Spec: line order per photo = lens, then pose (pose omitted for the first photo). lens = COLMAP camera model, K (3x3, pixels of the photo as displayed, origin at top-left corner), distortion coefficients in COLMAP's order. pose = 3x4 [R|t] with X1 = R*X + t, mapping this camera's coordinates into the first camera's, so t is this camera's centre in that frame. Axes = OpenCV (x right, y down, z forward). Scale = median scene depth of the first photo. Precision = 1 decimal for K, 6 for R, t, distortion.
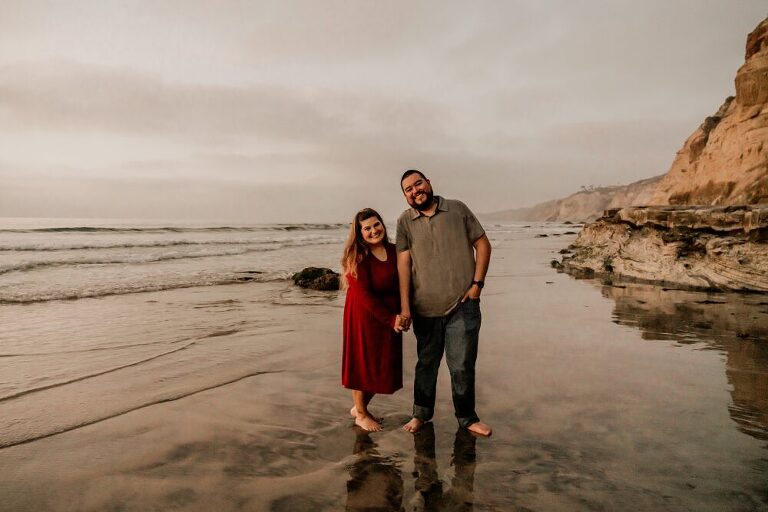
lens RADIAL K [[541.8, 0, 381.4], [0, 541.8, 260.6], [0, 0, 1]] dist [0.007718, 0.003595]
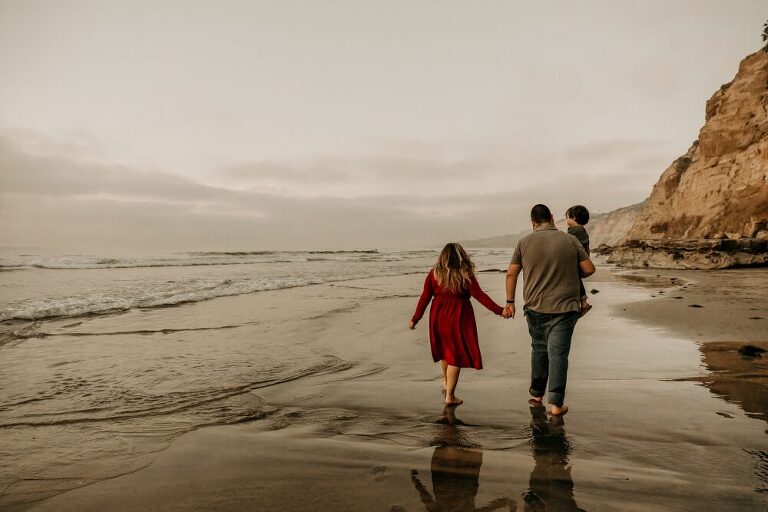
lens RADIAL K [[566.7, 0, 384.0], [0, 566.7, 256.0], [0, 0, 1]] dist [0.004357, 0.002158]
pose [[0.998440, -0.009130, 0.055082, -0.175719], [0.012430, 0.998129, -0.059866, 0.021550], [-0.054433, 0.060457, 0.996686, -0.291005]]
